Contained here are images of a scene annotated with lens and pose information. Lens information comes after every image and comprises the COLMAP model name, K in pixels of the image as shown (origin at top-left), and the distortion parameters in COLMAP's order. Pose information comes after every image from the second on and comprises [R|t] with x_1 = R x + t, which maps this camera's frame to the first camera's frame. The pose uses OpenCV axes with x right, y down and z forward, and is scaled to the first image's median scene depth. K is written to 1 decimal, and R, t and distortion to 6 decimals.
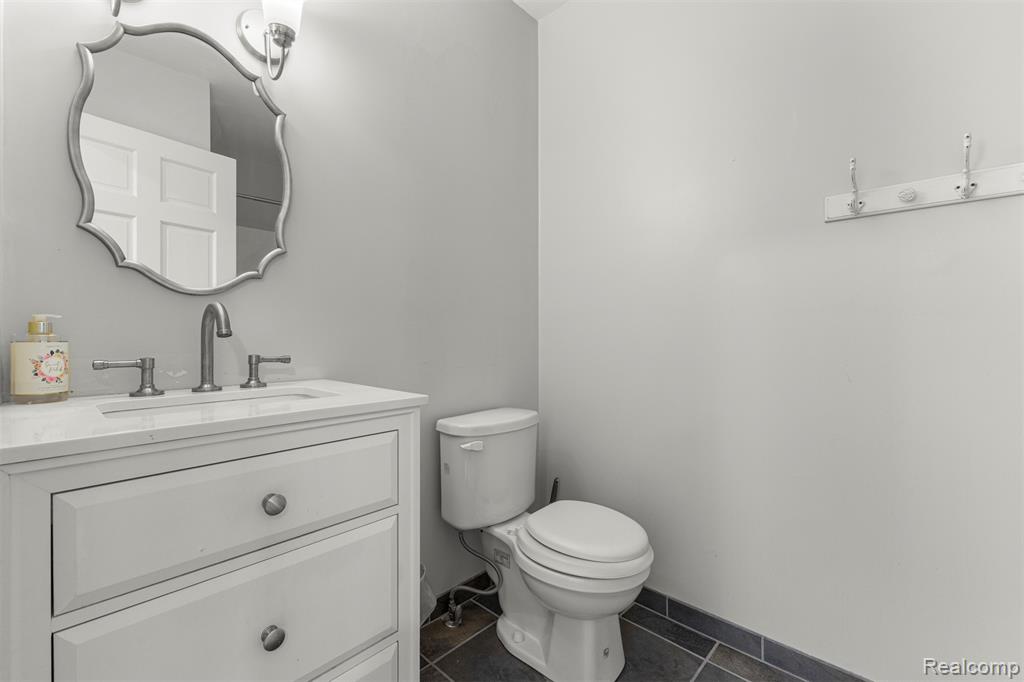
lens RADIAL K [[443.5, 0, 512.5], [0, 443.5, 337.6], [0, 0, 1]] dist [0.008802, -0.001817]
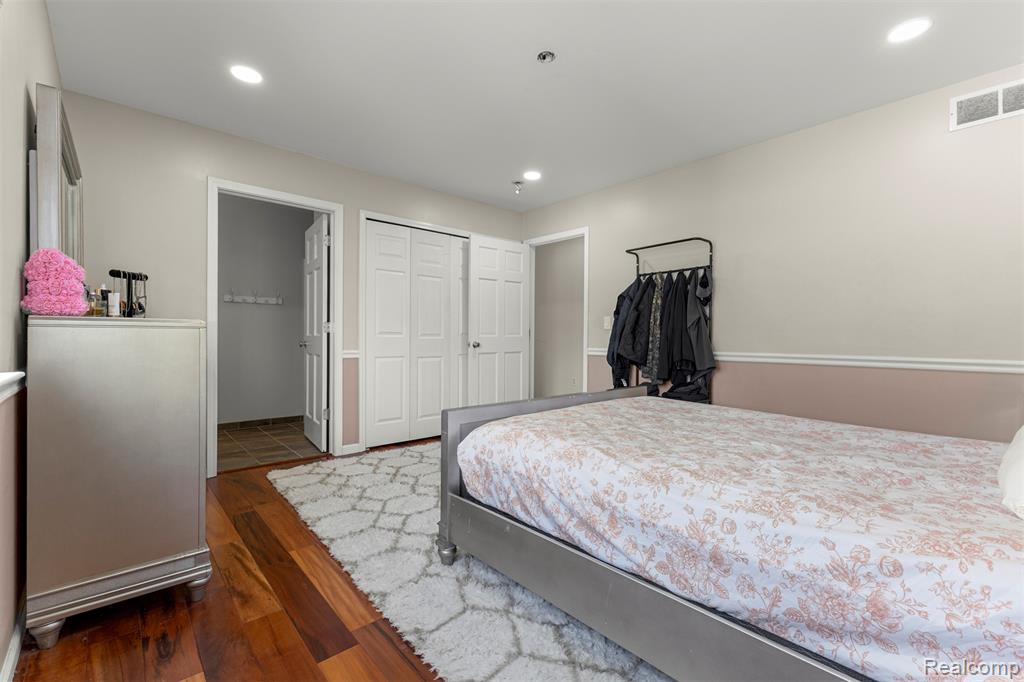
lens RADIAL K [[443.5, 0, 517.0], [0, 443.5, 339.2], [0, 0, 1]] dist [0.008802, -0.001817]
pose [[0.072968, -0.003951, 0.997326, -2.918564], [-0.004436, 0.999981, 0.004286, 0.018223], [-0.997324, -0.004737, 0.072949, -1.753116]]
